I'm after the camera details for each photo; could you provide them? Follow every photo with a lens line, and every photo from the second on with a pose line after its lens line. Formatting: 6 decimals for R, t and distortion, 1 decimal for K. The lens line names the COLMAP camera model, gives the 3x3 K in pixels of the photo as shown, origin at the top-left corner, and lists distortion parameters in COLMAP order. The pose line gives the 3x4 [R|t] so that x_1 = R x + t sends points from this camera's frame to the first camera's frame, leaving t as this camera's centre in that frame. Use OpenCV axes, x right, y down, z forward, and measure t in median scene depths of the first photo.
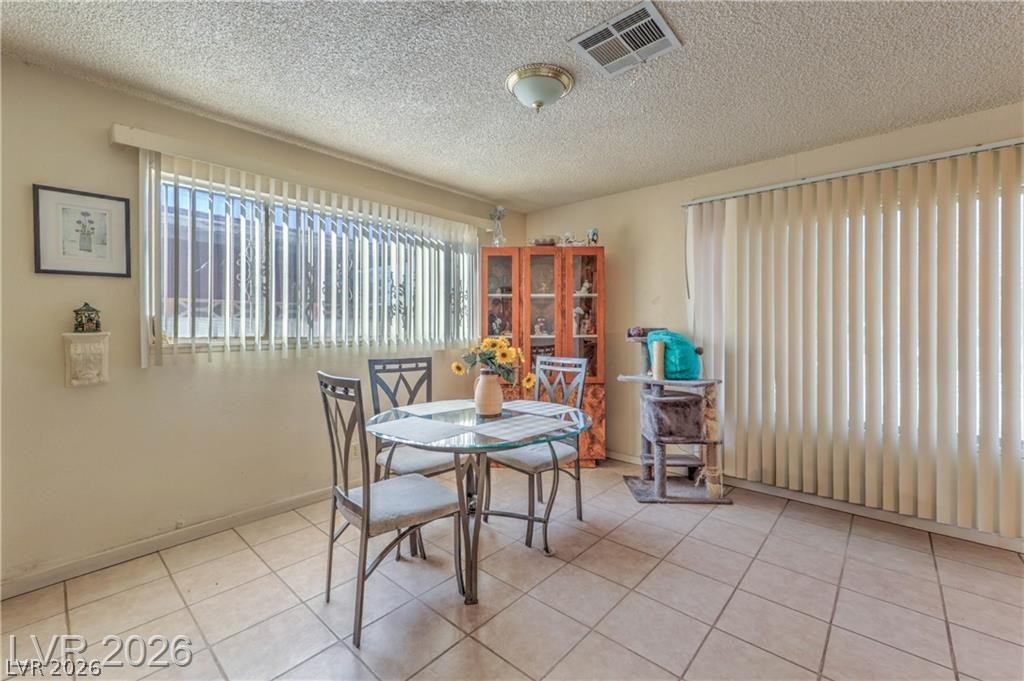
lens RADIAL K [[418.9, 0, 512.7], [0, 418.9, 330.0], [0, 0, 1]] dist [0.016381, 0.000172]
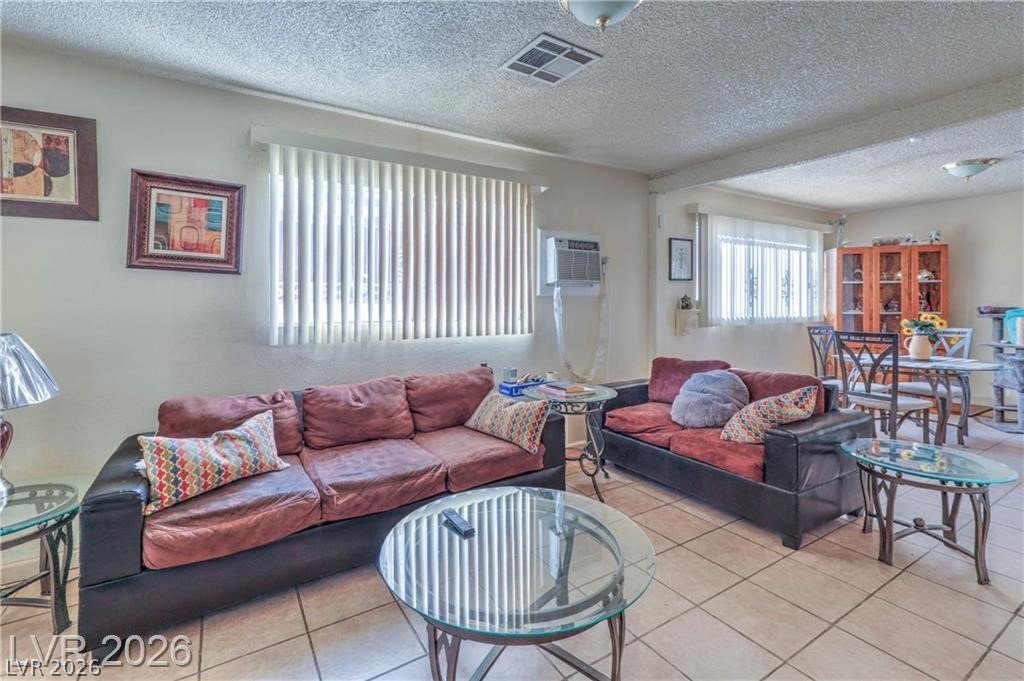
lens RADIAL K [[452.0, 0, 494.5], [0, 452.0, 305.6], [0, 0, 1]] dist [-0.000302, 0.000048]
pose [[0.957596, 0.001807, -0.288109, -0.721785], [-0.002032, 0.999998, -0.000483, -0.005277], [0.288108, 0.001049, 0.957597, -0.742924]]
